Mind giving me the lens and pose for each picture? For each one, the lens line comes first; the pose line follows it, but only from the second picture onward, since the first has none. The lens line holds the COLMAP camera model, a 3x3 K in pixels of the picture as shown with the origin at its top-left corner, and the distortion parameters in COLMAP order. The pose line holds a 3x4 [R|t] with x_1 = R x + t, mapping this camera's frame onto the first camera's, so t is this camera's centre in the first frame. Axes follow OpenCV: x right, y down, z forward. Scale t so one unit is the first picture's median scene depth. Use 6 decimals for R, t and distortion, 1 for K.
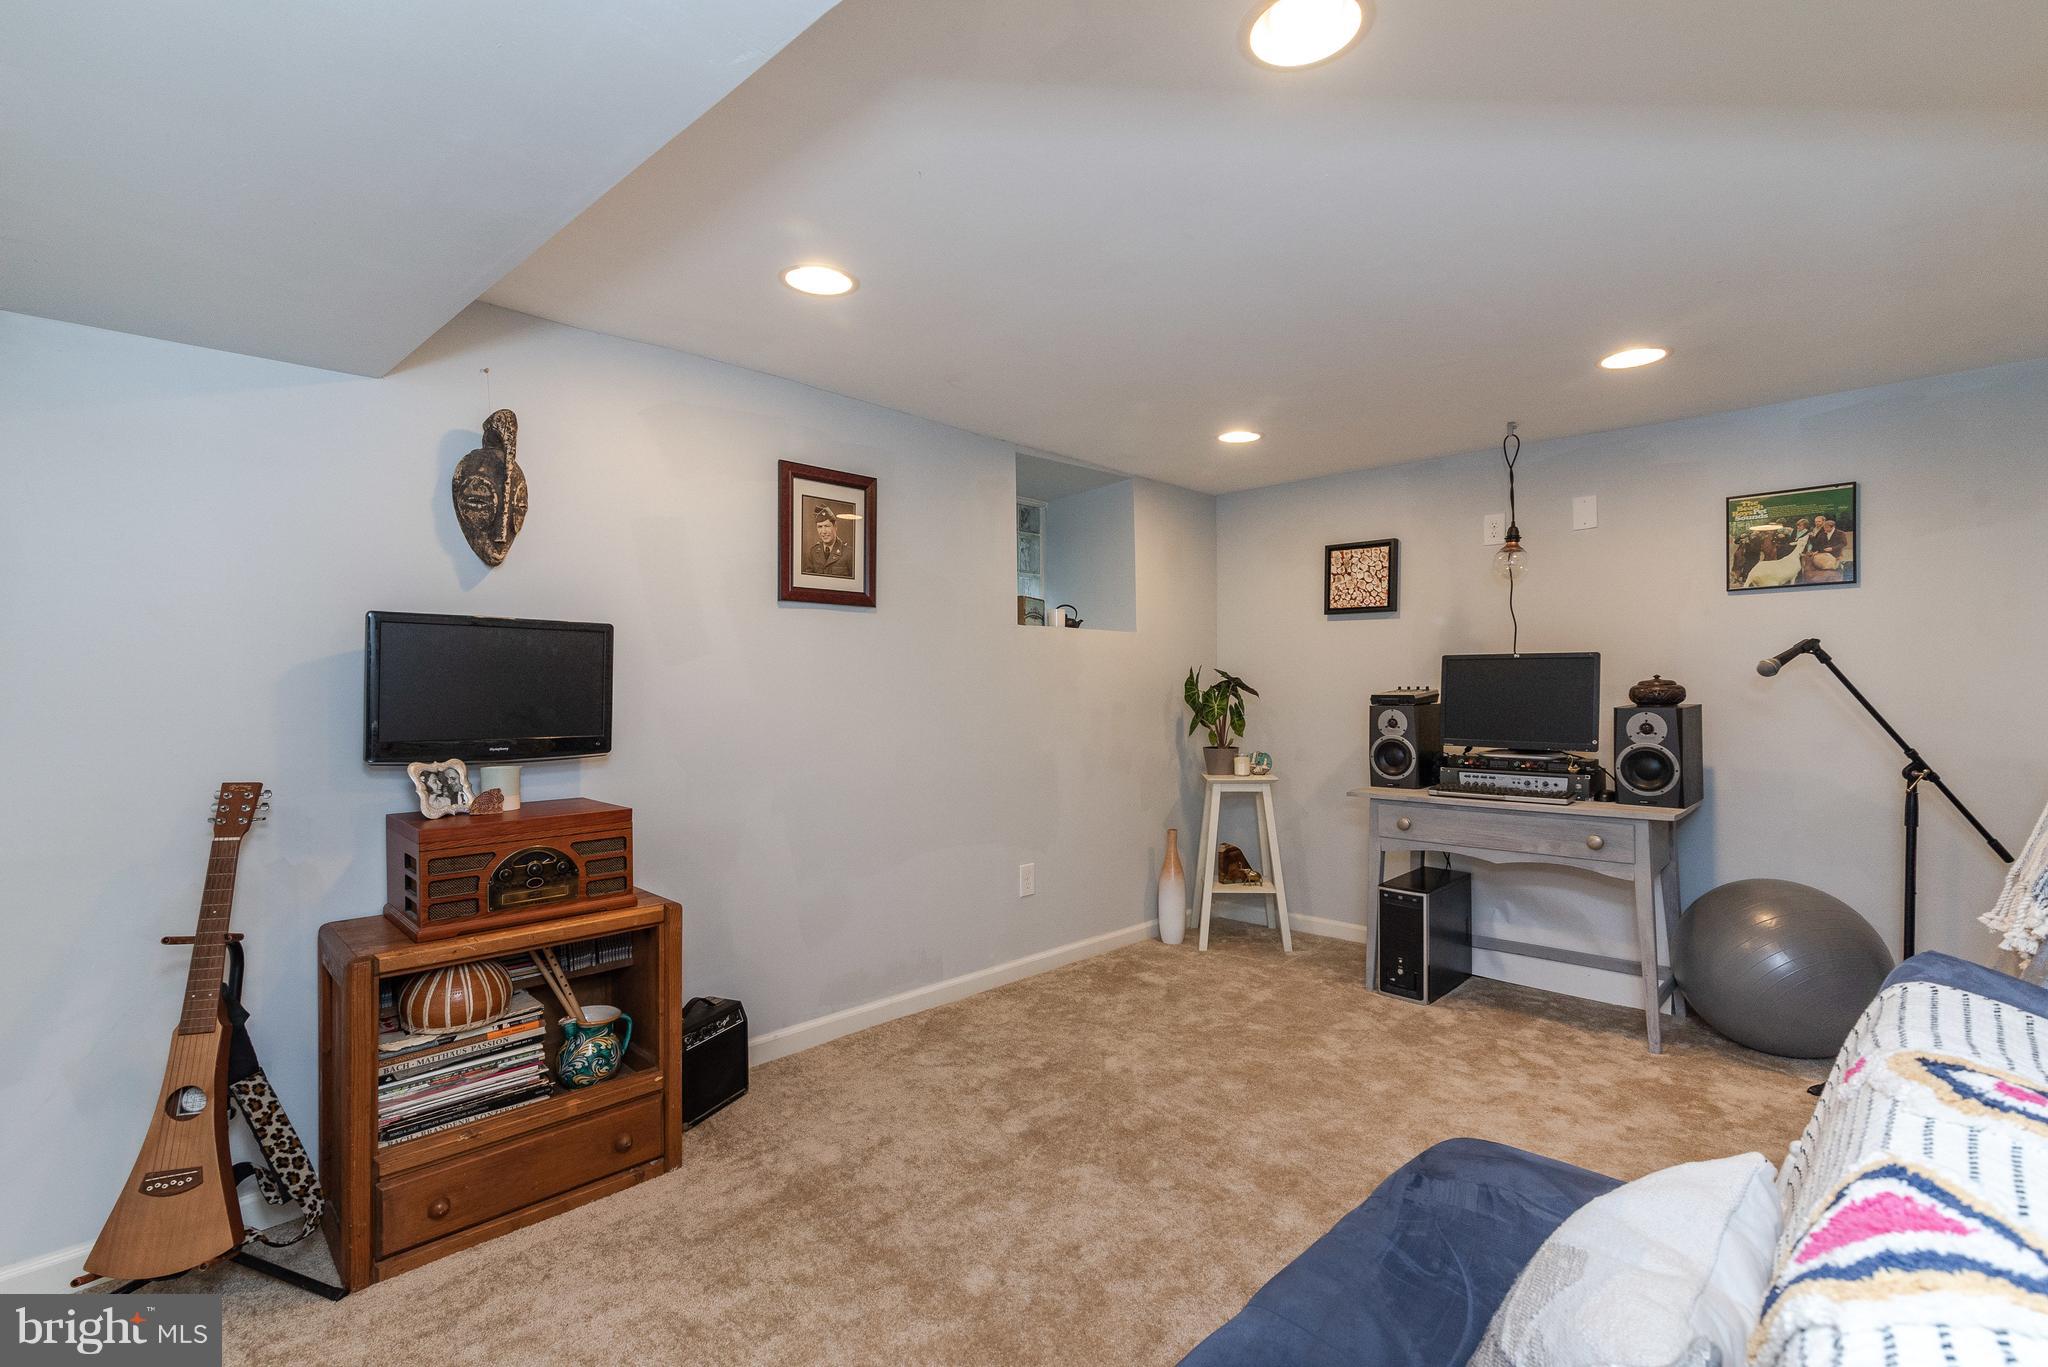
lens RADIAL K [[929.7, 0, 1015.8], [0, 929.7, 686.4], [0, 0, 1]] dist [0.023950, 0.000132]
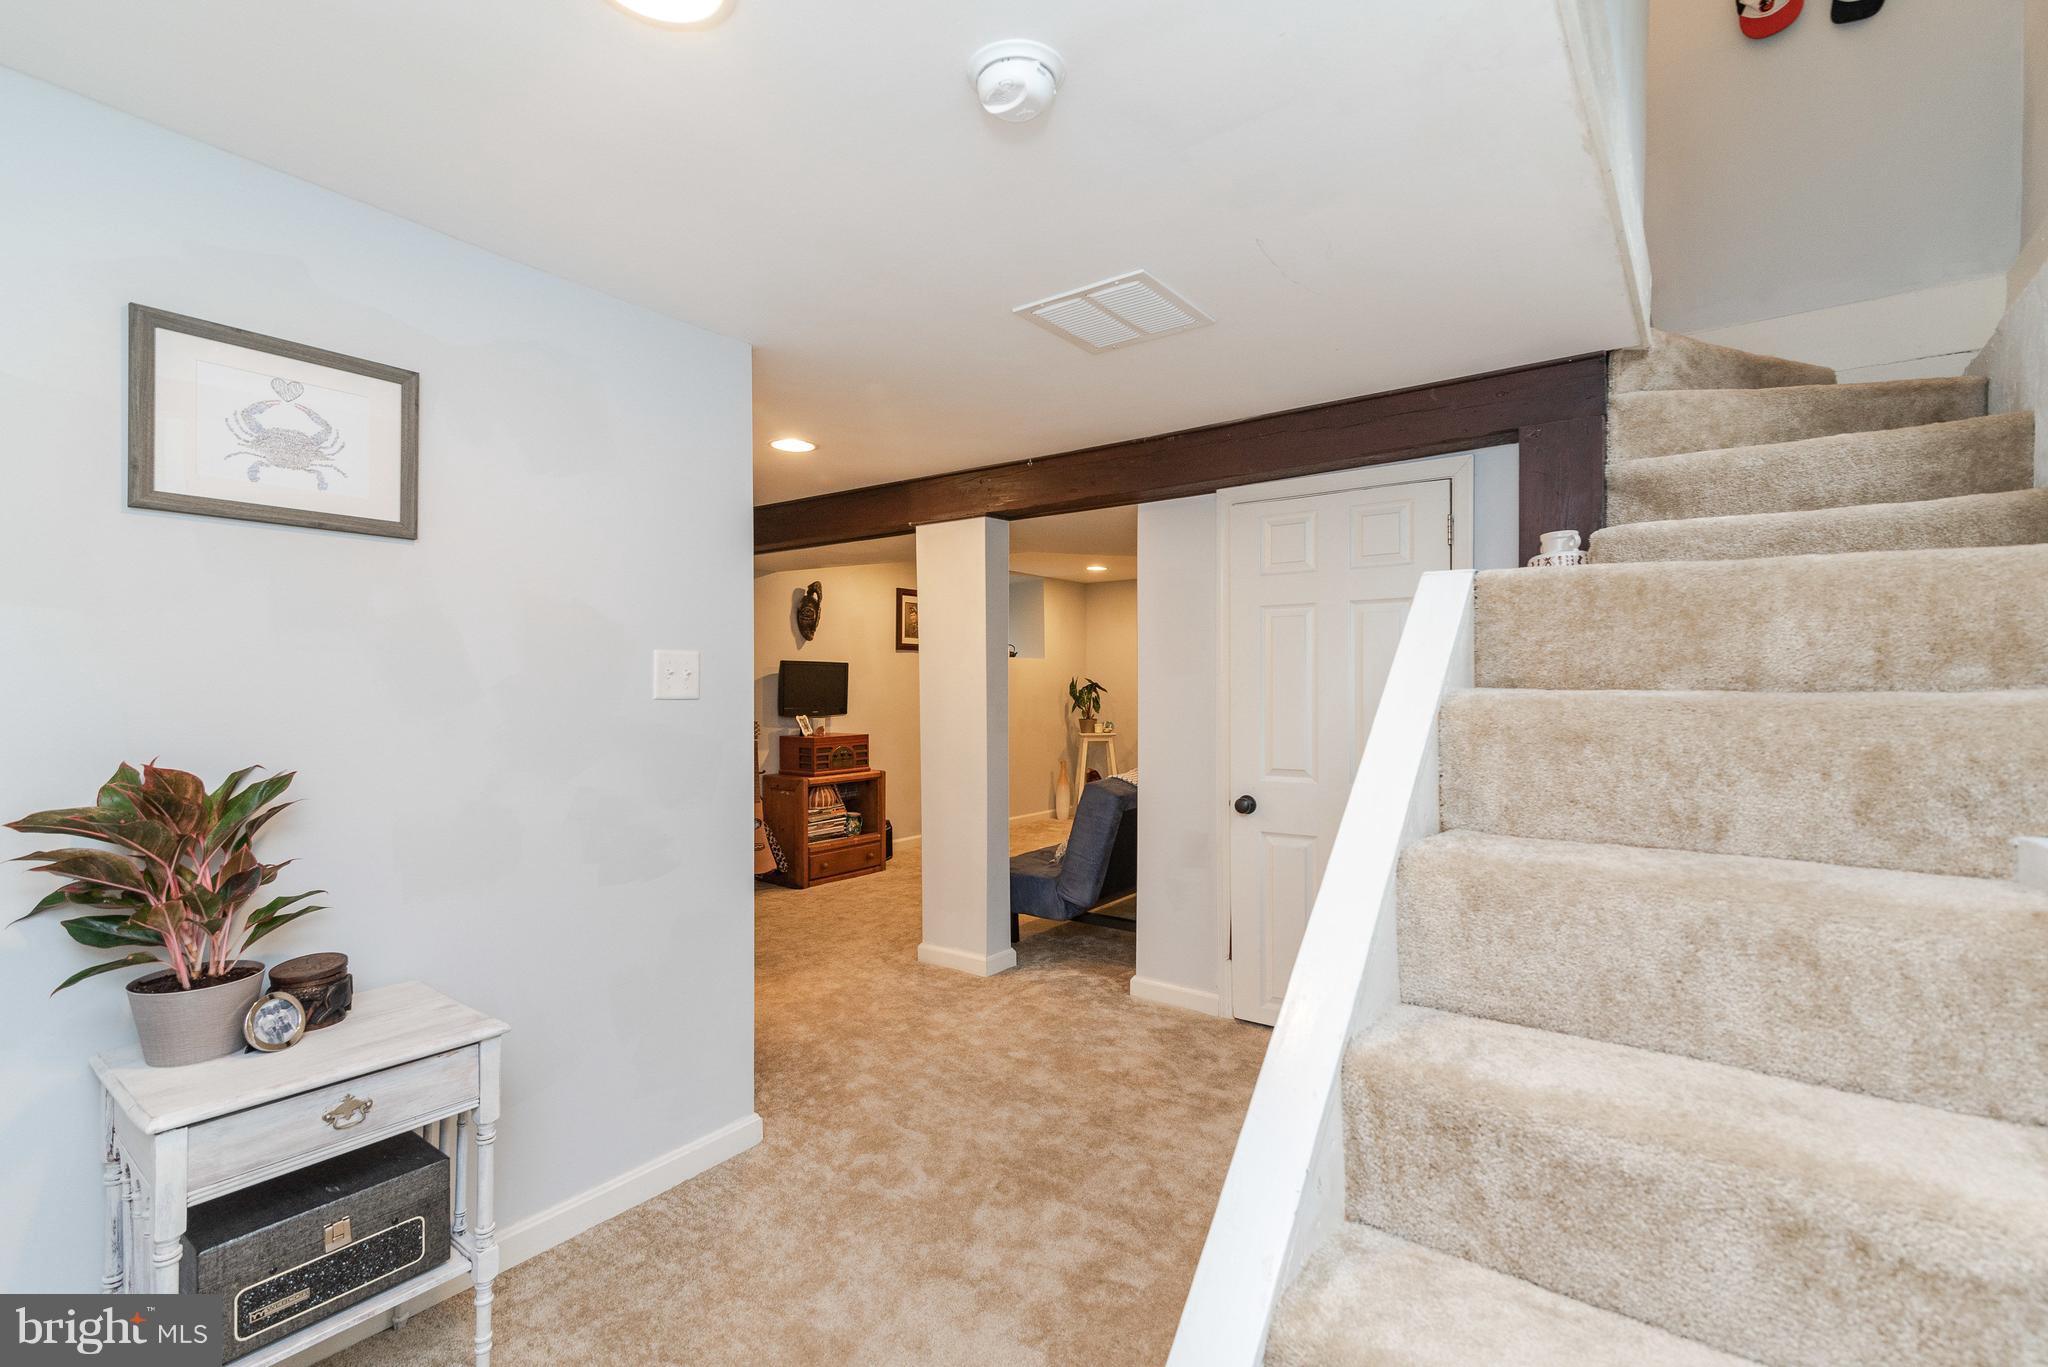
lens RADIAL K [[929.7, 0, 1015.8], [0, 929.7, 686.4], [0, 0, 1]] dist [0.023950, 0.000132]
pose [[0.990468, 0.002679, 0.137719, -0.201644], [-0.003284, 0.999986, 0.004162, -0.009374], [-0.137706, -0.004574, 0.990463, -0.925878]]
